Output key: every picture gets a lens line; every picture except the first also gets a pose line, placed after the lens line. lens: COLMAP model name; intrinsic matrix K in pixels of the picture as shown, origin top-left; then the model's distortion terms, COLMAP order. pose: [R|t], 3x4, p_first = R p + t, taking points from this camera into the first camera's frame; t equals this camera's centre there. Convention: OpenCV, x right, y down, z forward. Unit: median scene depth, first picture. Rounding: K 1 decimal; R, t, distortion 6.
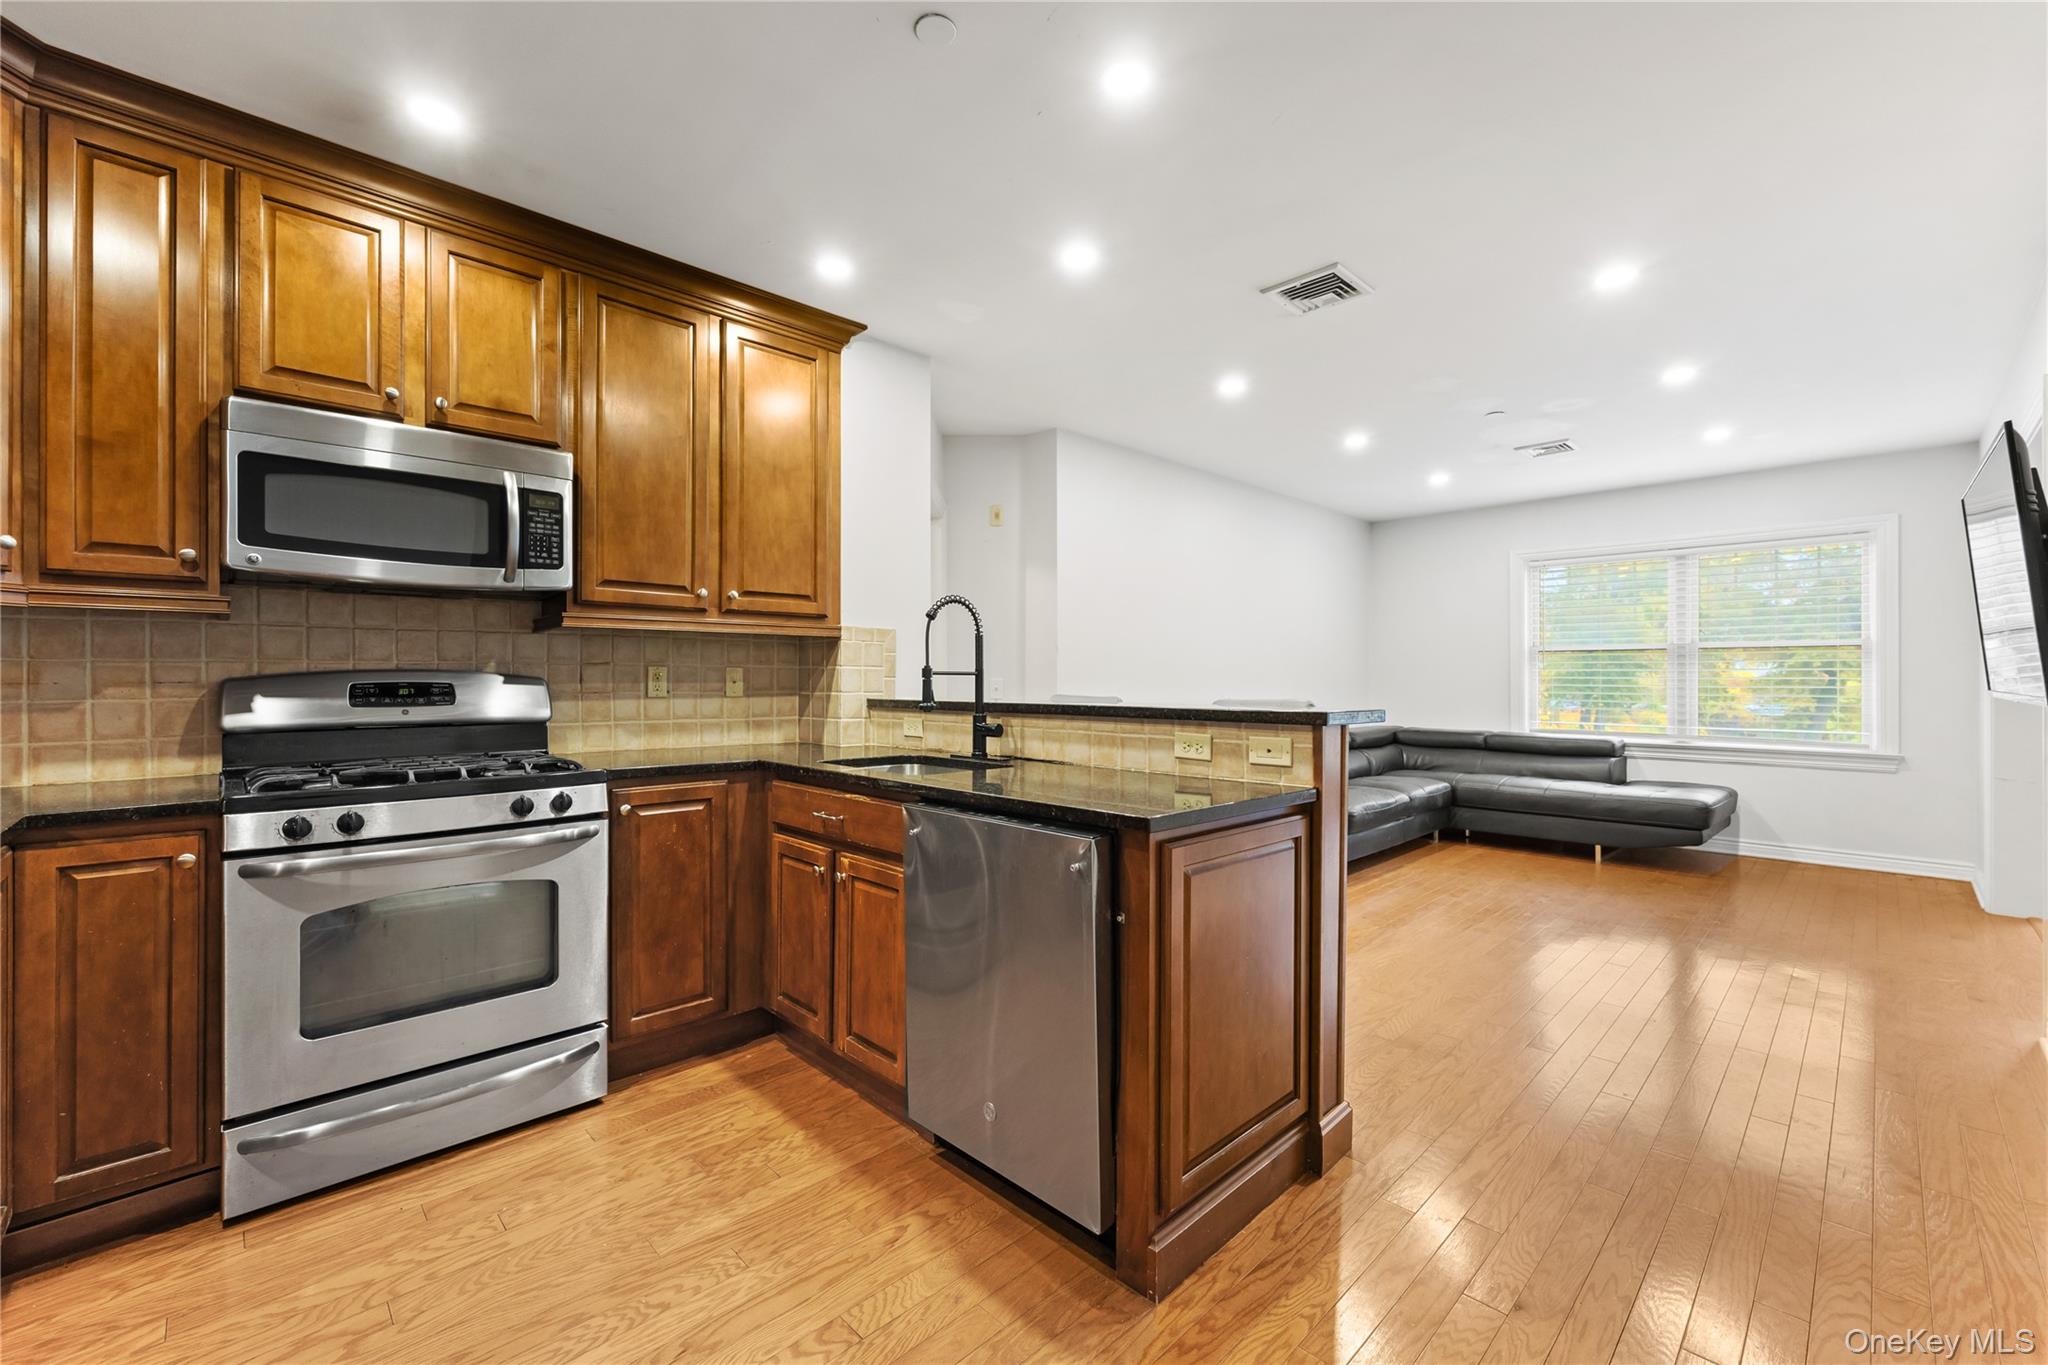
lens RADIAL K [[831.1, 0, 1021.4], [0, 831.1, 674.9], [0, 0, 1]] dist [-0.001069, 0.000862]
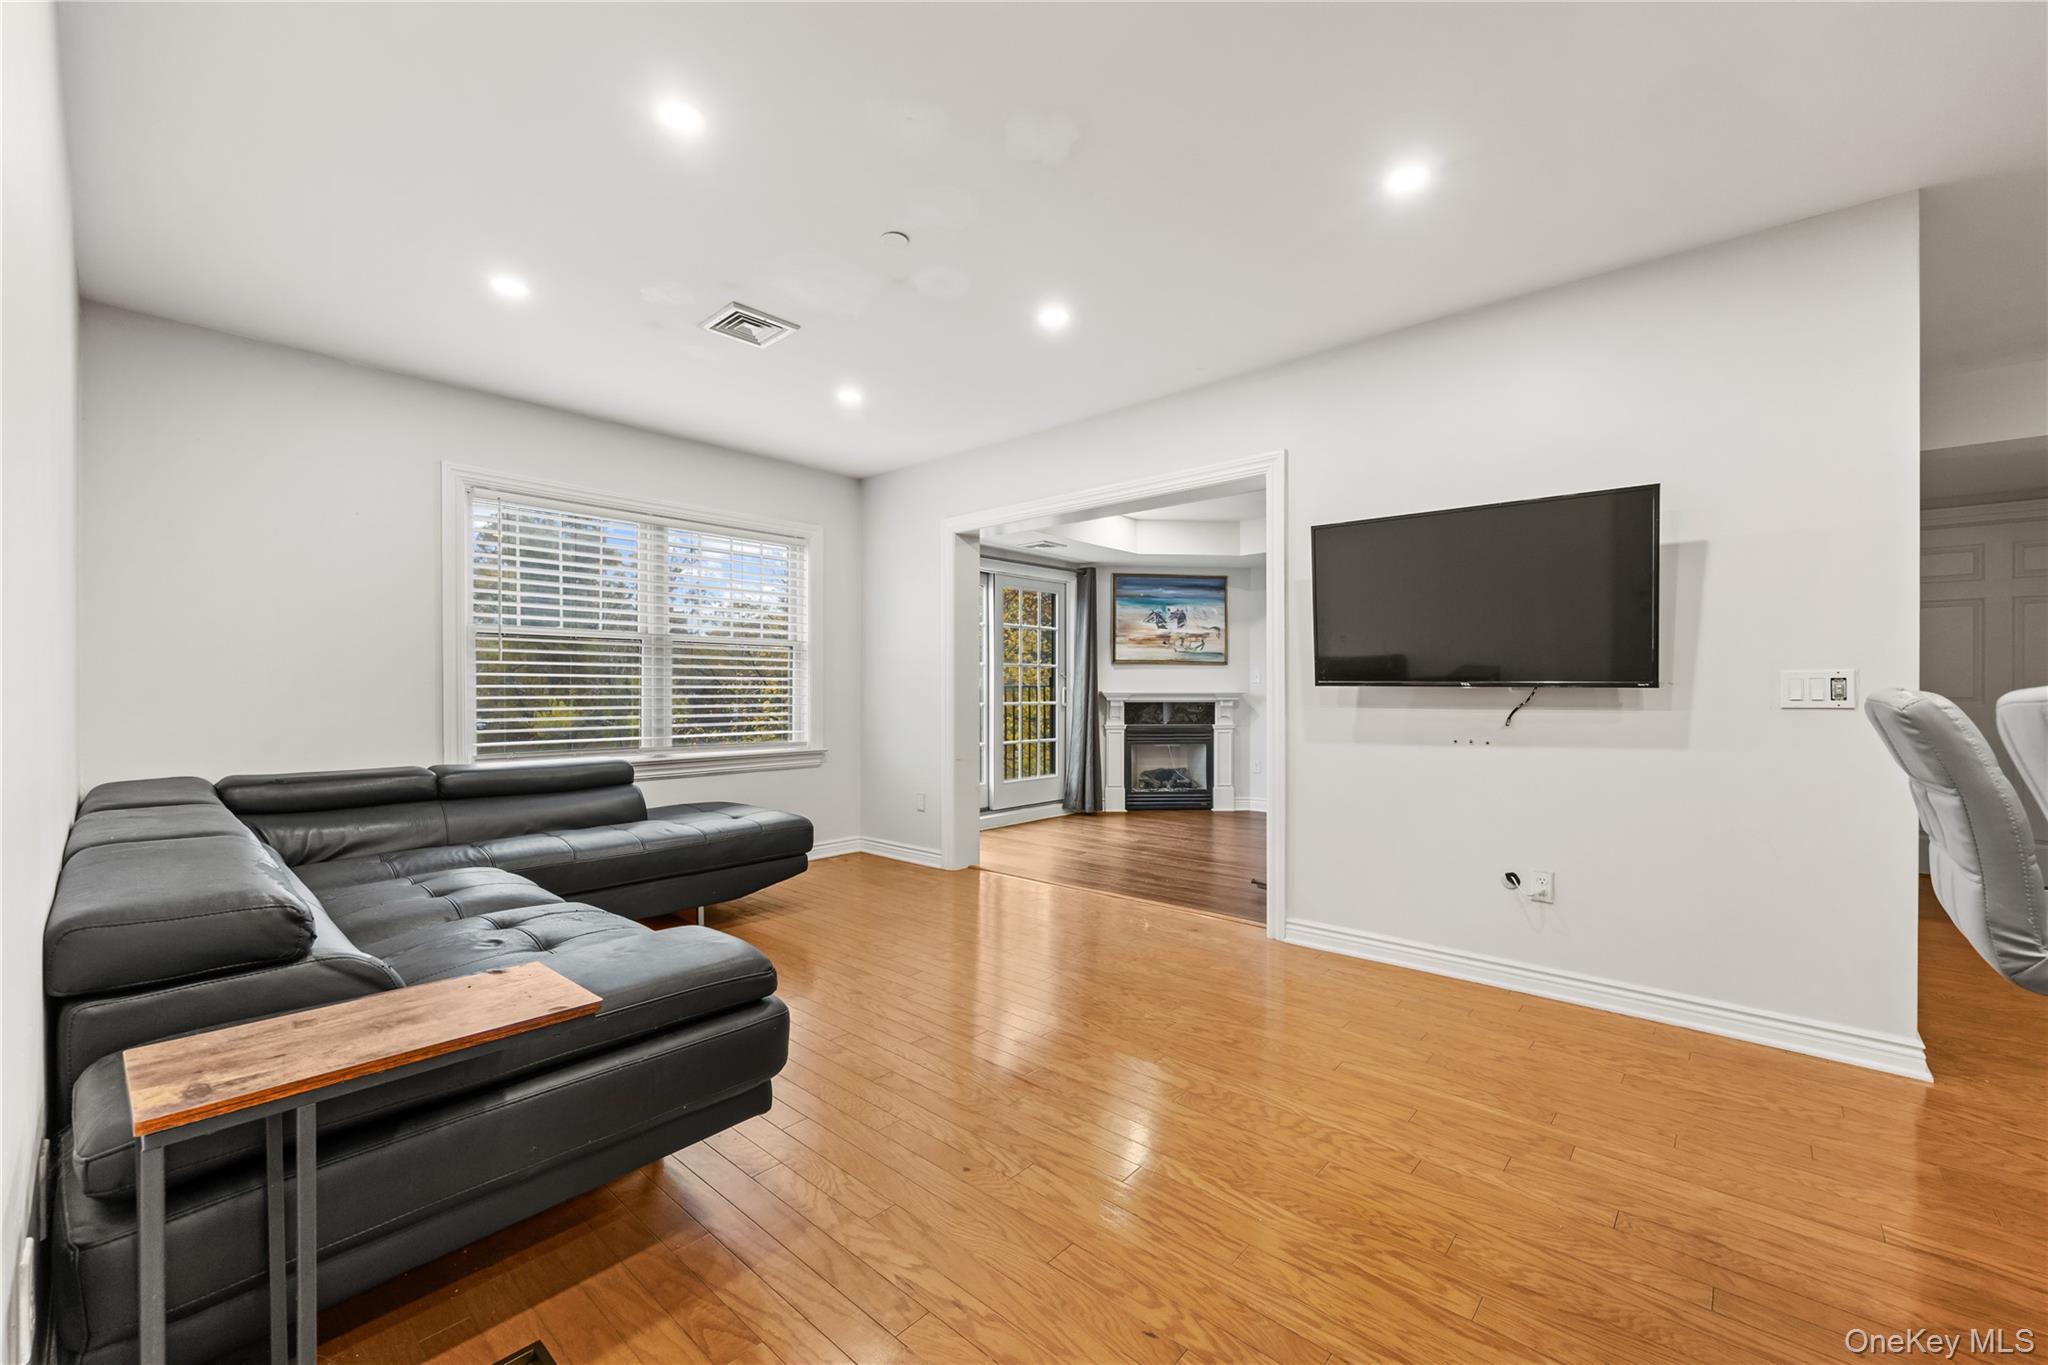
lens RADIAL K [[831.1, 0, 1019.7], [0, 831.1, 691.3], [0, 0, 1]] dist [-0.001069, 0.000862]
pose [[-0.078969, -0.003546, 0.996871, -0.088335], [-0.001745, 0.999993, 0.003418, 0.030791], [-0.996876, -0.001470, -0.078974, 1.510598]]
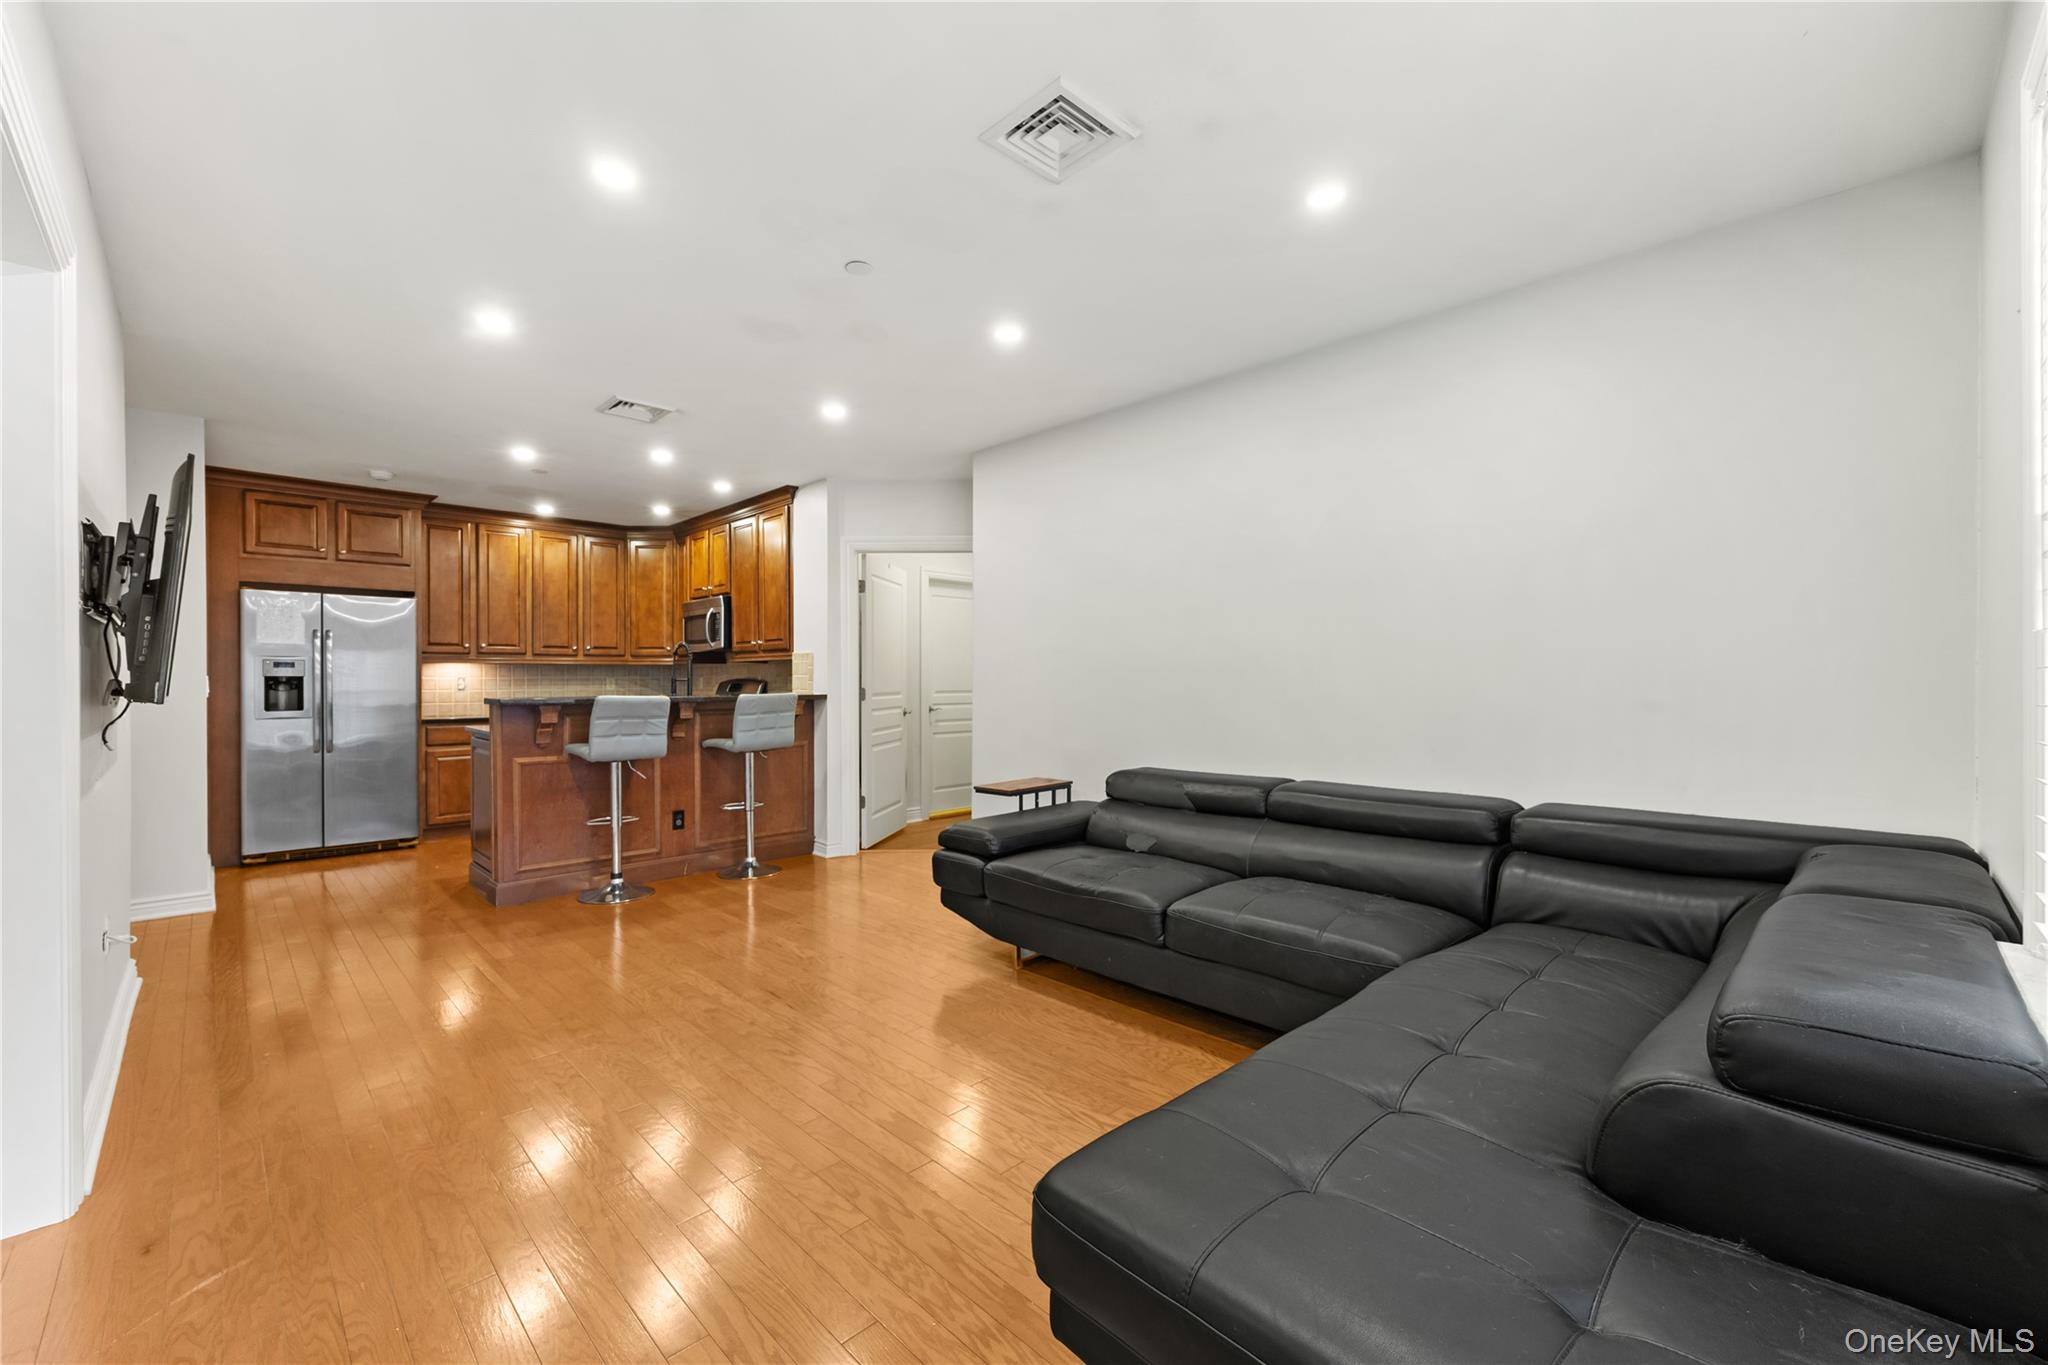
lens RADIAL K [[831.1, 0, 1026.3], [0, 831.1, 682.9], [0, 0, 1]] dist [-0.001069, 0.000862]
pose [[0.014064, 0.001840, -0.999899, 1.927129], [0.005205, 0.999985, 0.001914, 0.006914], [0.999888, -0.005231, 0.014054, 1.776533]]
